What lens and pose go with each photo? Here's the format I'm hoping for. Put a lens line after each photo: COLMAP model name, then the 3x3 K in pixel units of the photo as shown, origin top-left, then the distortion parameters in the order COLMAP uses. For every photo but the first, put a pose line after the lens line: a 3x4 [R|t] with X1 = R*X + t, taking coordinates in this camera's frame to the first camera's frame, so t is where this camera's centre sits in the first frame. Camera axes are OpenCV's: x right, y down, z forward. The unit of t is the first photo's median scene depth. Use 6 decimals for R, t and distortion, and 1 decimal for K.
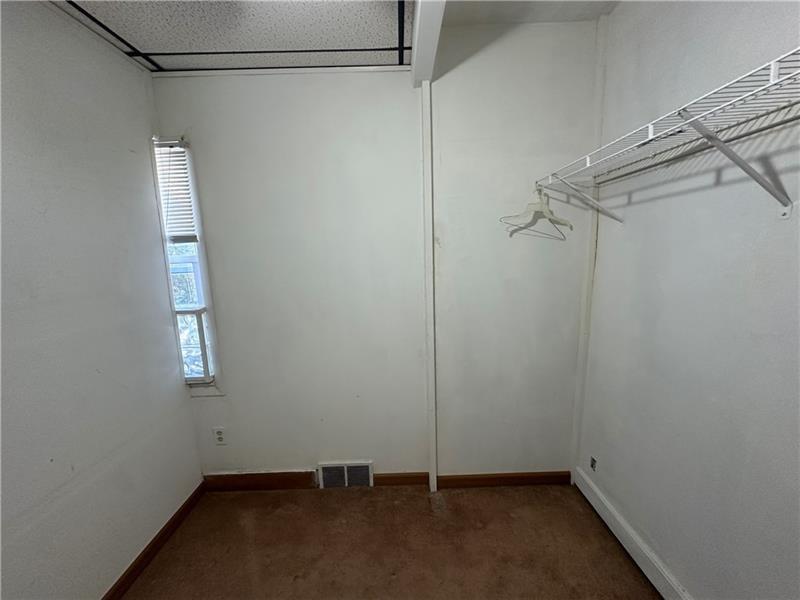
lens RADIAL K [[317.8, 0, 401.1], [0, 317.8, 299.5], [0, 0, 1]] dist [-0.002393, 0.000289]
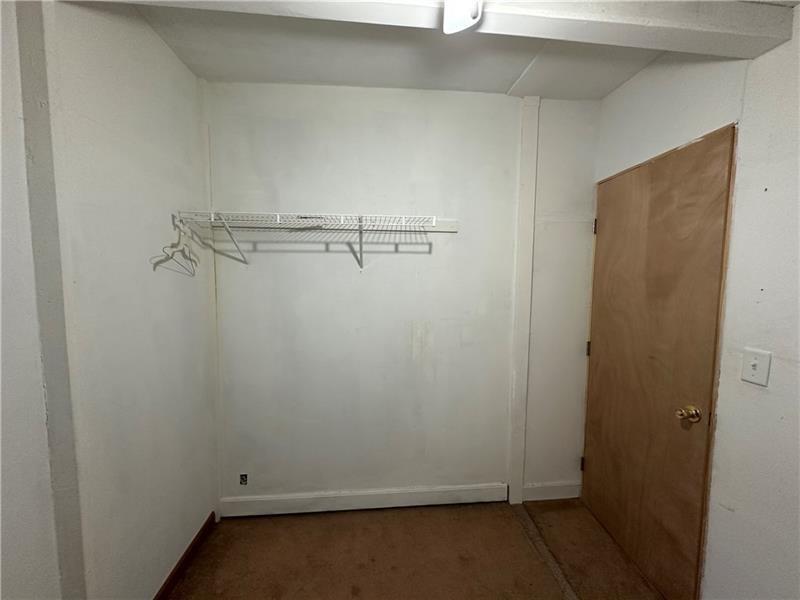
lens RADIAL K [[317.8, 0, 400.3], [0, 317.8, 302.1], [0, 0, 1]] dist [-0.002393, 0.000289]
pose [[-0.081553, -0.047157, 0.995553, -0.541707], [0.147488, 0.987312, 0.058848, -0.077332], [-0.985696, 0.151631, -0.073563, 0.488153]]
